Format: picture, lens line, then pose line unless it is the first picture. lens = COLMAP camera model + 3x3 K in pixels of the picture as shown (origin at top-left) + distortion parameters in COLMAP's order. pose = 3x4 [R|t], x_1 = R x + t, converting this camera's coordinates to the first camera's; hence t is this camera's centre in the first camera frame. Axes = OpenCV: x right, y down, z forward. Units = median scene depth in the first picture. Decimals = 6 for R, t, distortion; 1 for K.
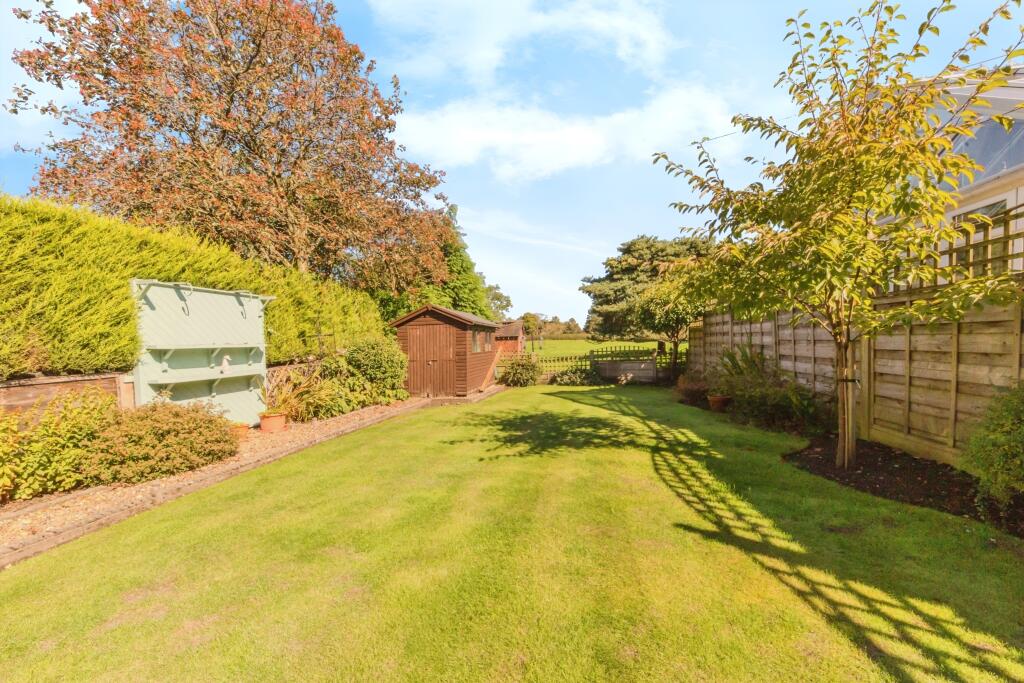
lens RADIAL K [[384.5, 0, 508.0], [0, 384.5, 343.3], [0, 0, 1]] dist [0.004071, 0.000060]
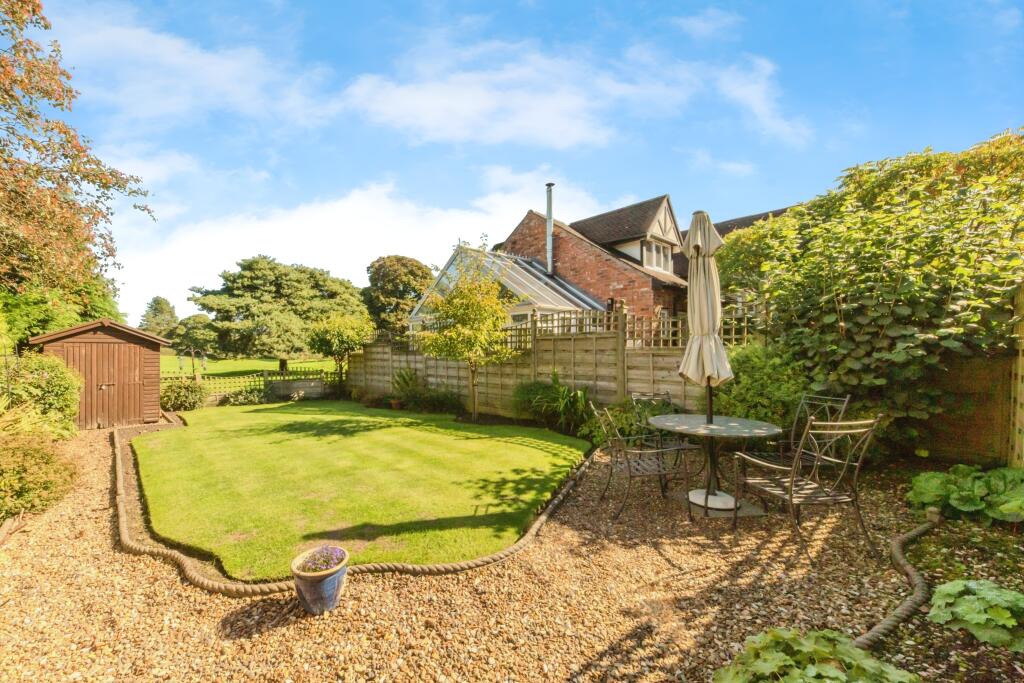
lens RADIAL K [[384.5, 0, 467.9], [0, 384.5, 331.9], [0, 0, 1]] dist [0.004071, 0.000060]
pose [[0.627158, 0.073487, 0.775418, -0.295267], [-0.014220, 0.996454, -0.082933, -0.011020], [-0.778762, 0.040985, 0.625979, -0.142677]]
